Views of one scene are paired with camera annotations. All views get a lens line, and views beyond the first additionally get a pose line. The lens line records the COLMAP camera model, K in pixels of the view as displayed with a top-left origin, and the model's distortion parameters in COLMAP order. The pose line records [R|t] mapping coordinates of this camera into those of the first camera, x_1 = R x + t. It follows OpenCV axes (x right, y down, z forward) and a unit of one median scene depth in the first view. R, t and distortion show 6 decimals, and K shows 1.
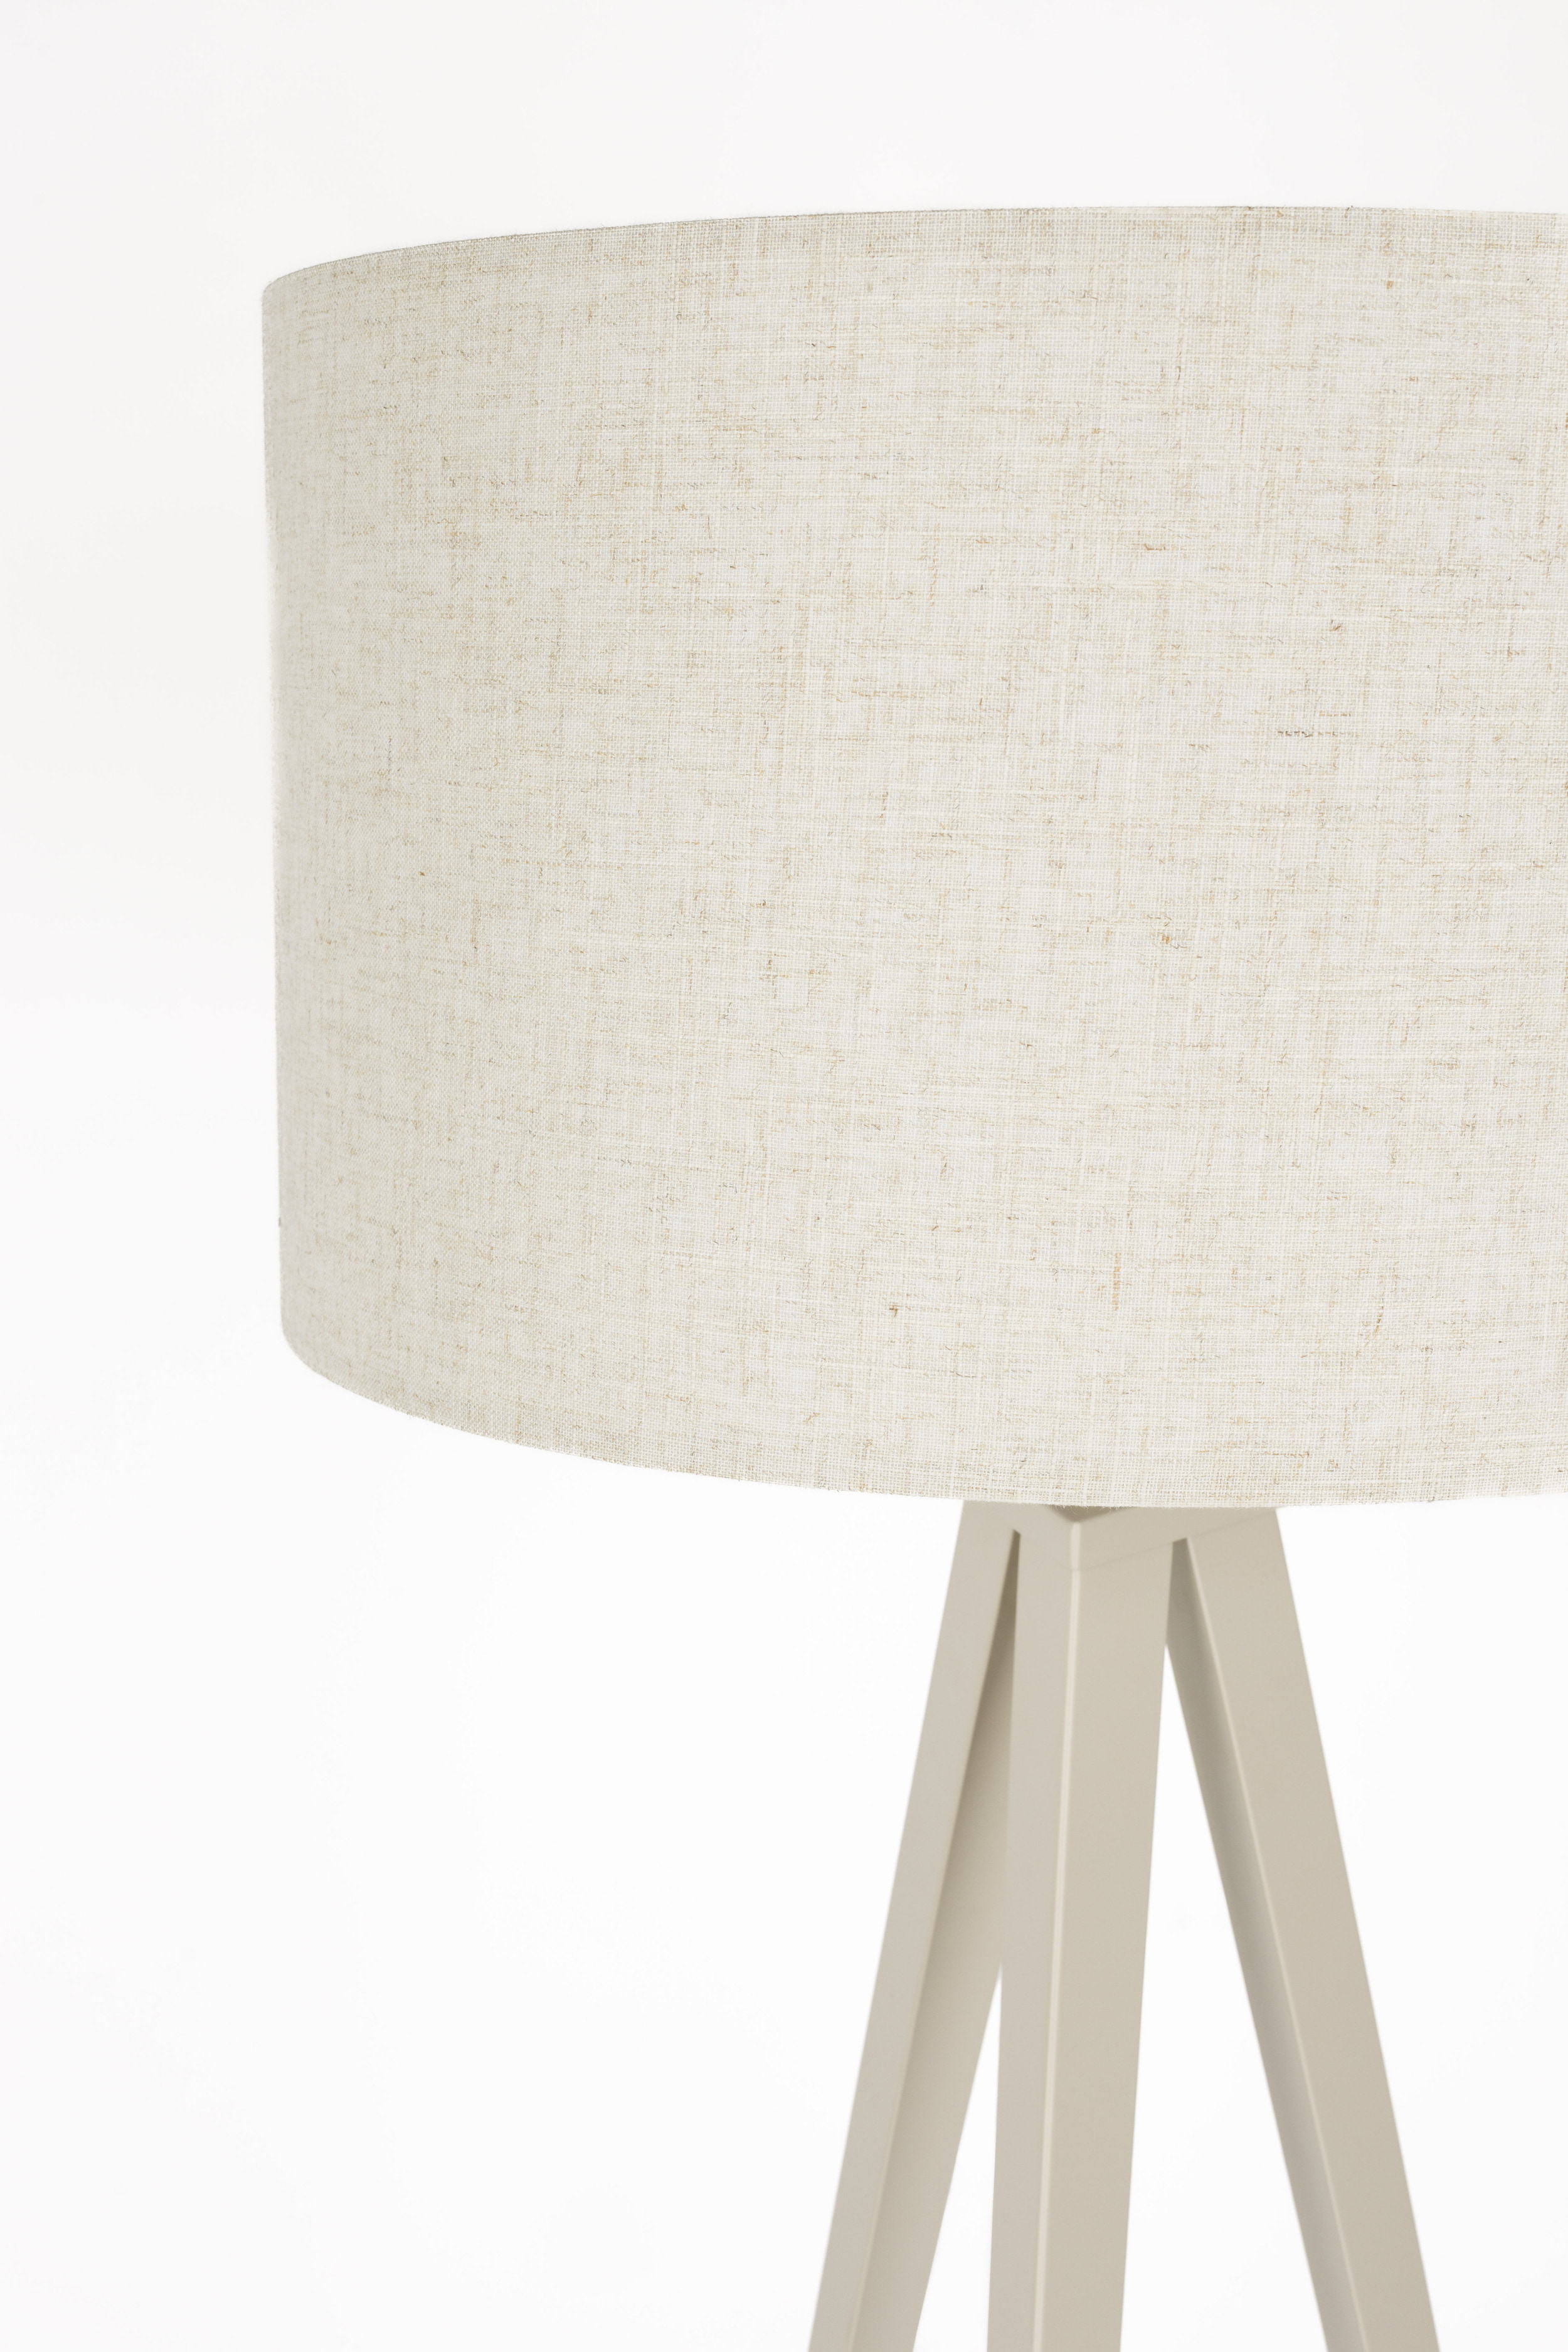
lens RADIAL K [[3918.7, 0, 784.0], [0, 3918.7, 1176.0], [0, 0, 1]] dist [0.000983, -0.003408]
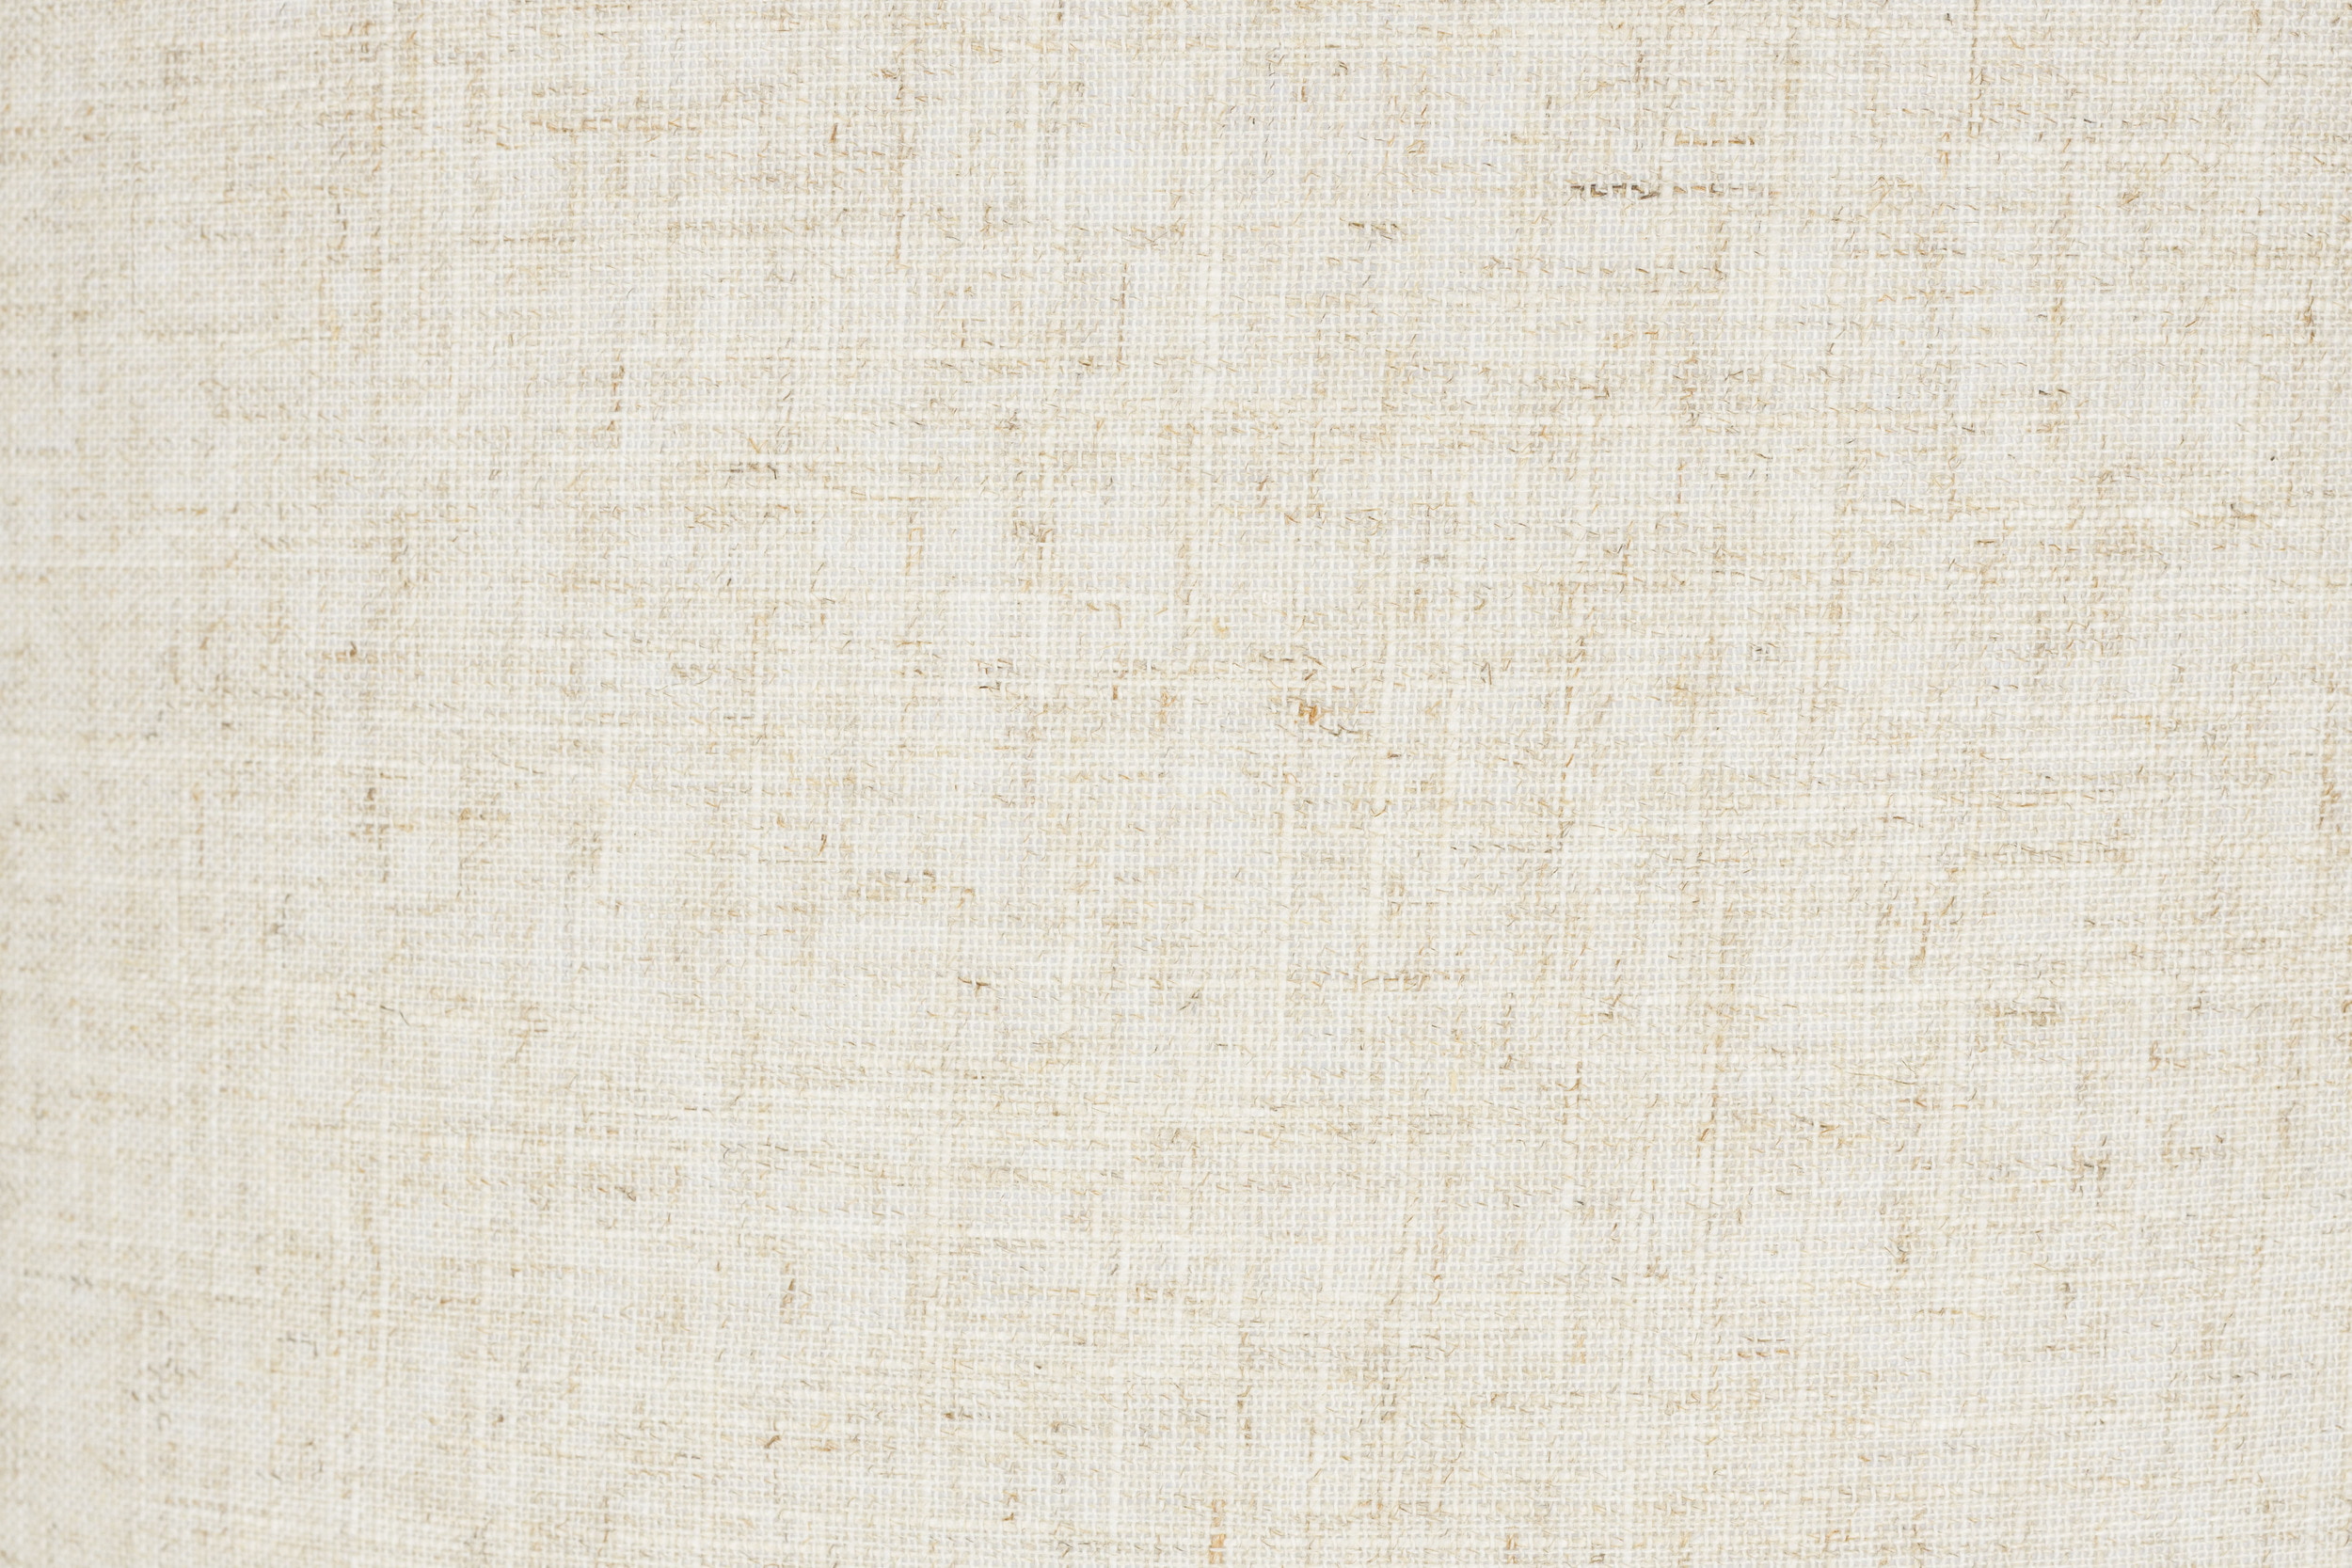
lens RADIAL K [[5333.1, 0, 1176.0], [0, 5333.1, 784.0], [0, 0, 1]] dist [0.027300, 0.244103]
pose [[0.999429, -0.018870, -0.028020, 0.098178], [0.016762, 0.997144, -0.073647, -0.013259], [0.029330, 0.073135, 0.996891, 0.454359]]
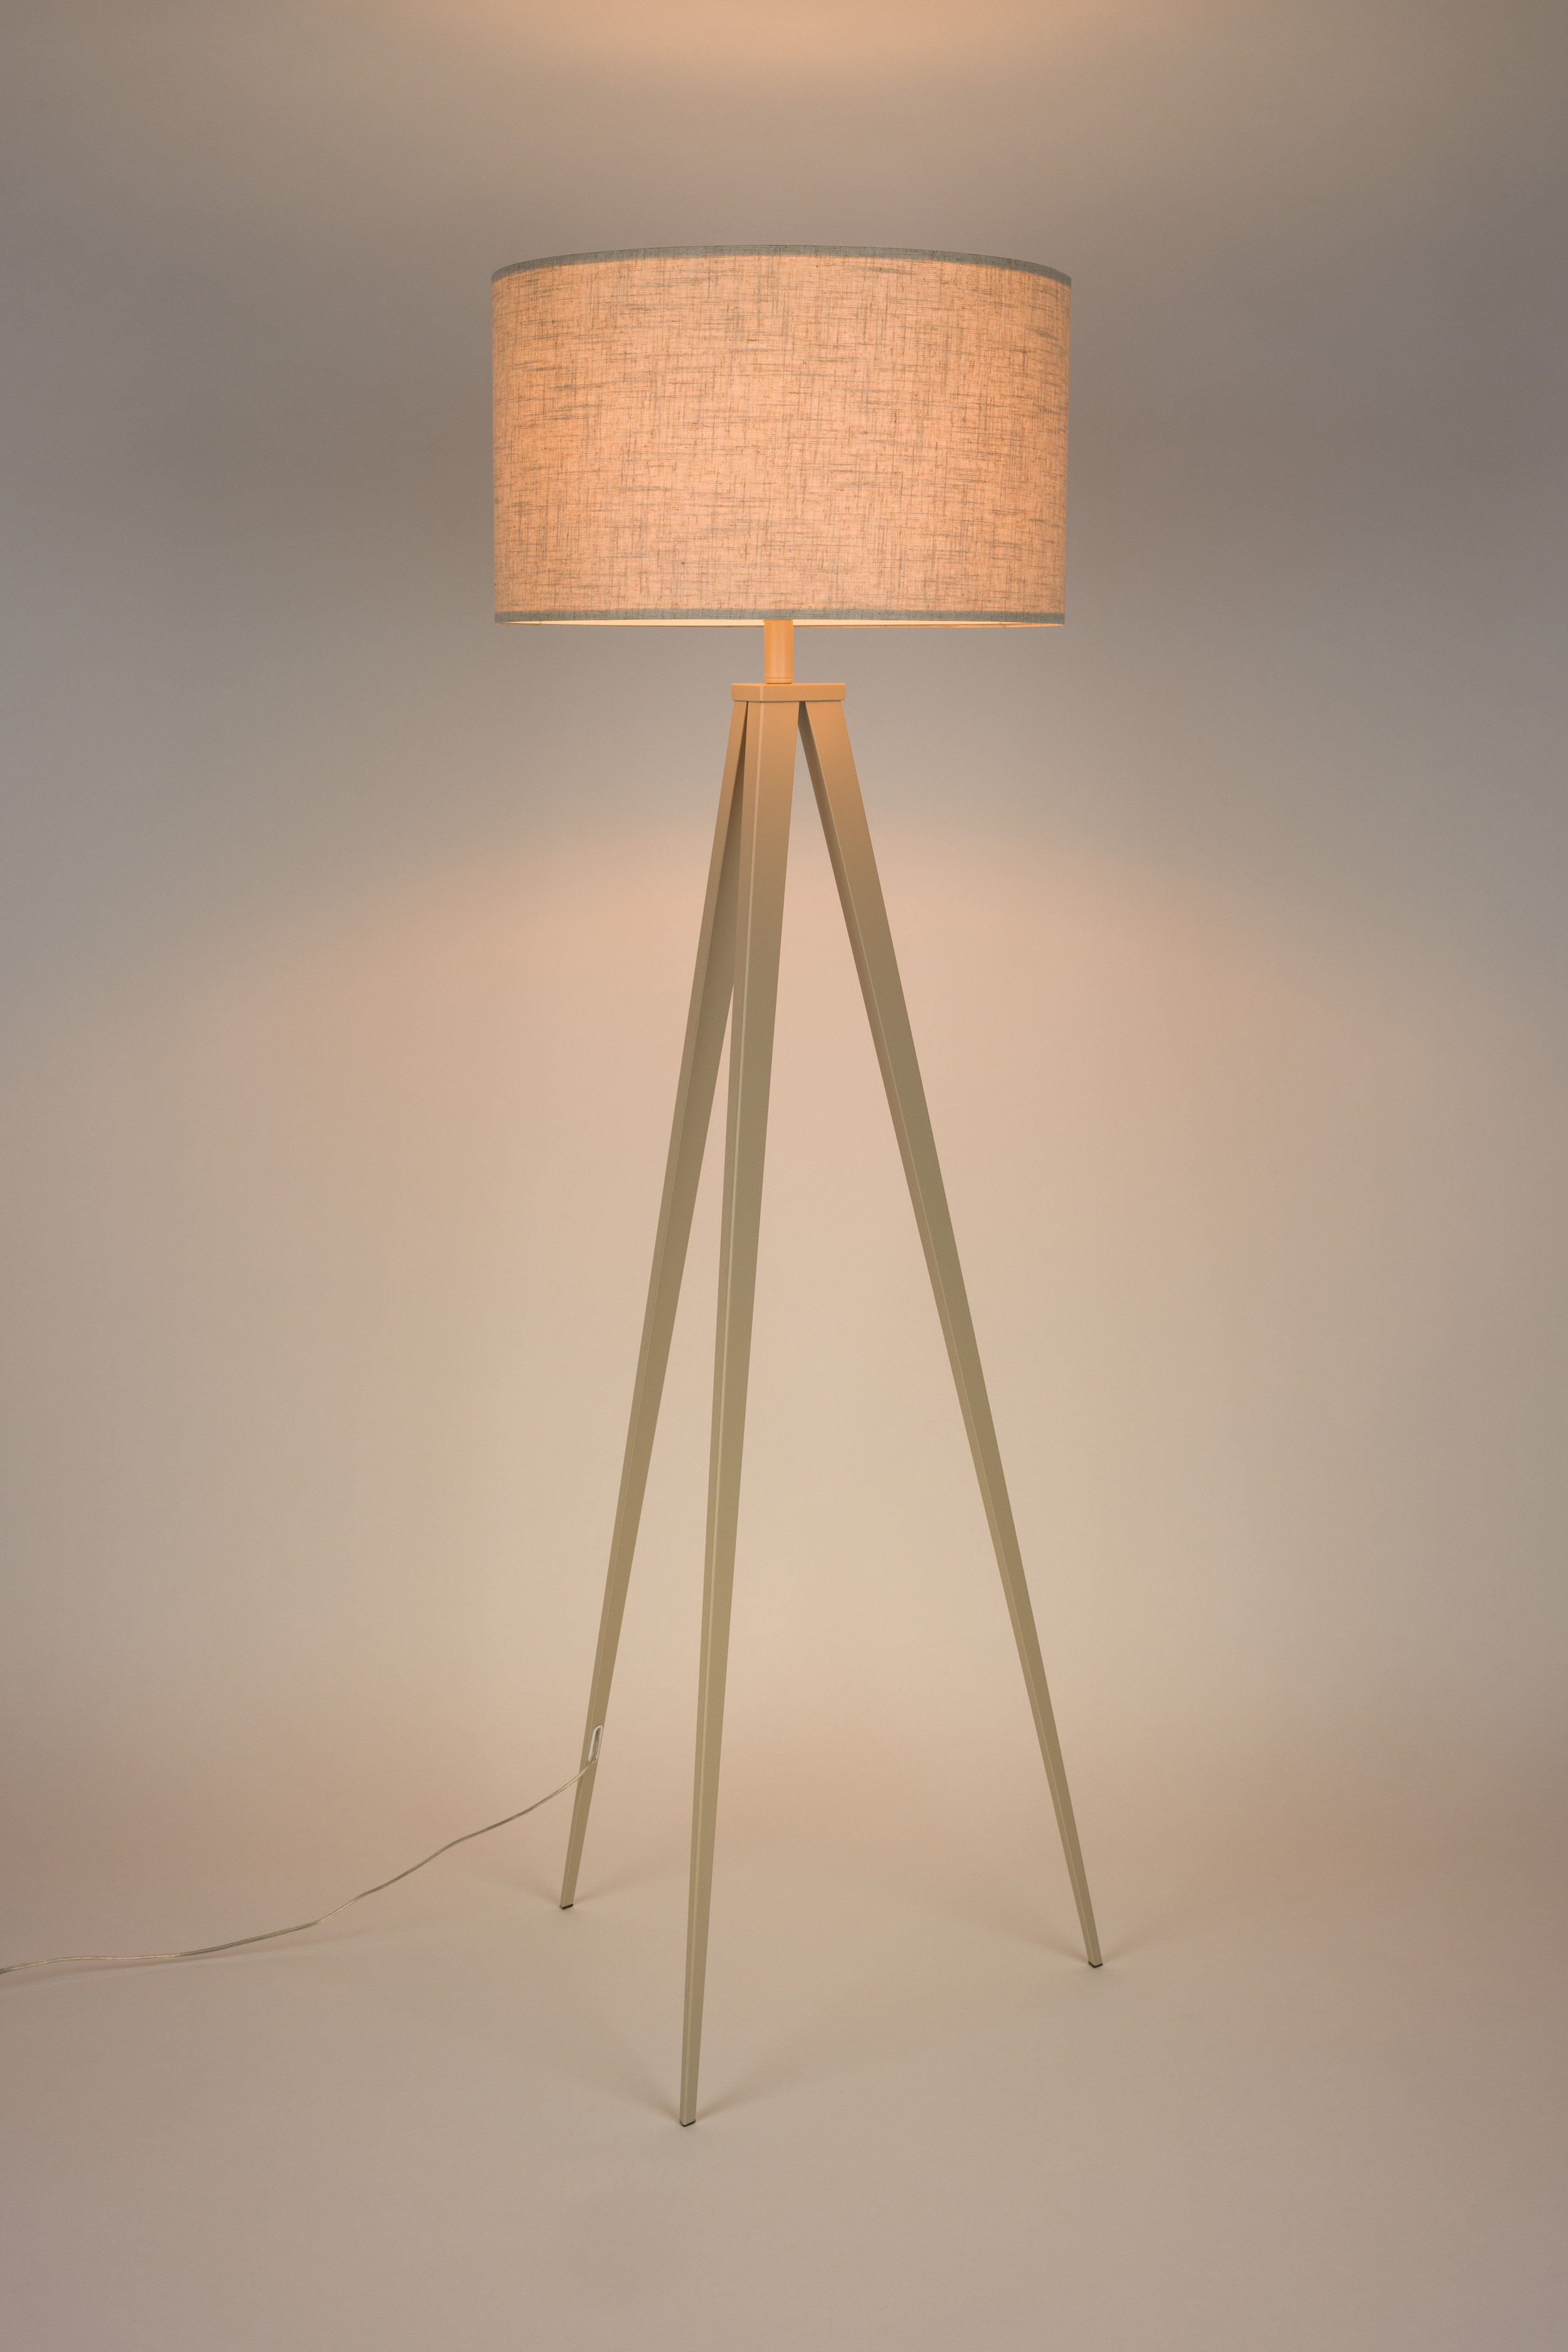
lens RADIAL K [[3918.7, 0, 784.0], [0, 3918.7, 1176.0], [0, 0, 1]] dist [0.000983, -0.003408]
pose [[0.999892, 0.000348, -0.014698, 0.171231], [-0.000502, 0.999945, -0.010483, 0.623252], [0.014693, 0.010489, 0.999837, -2.500927]]
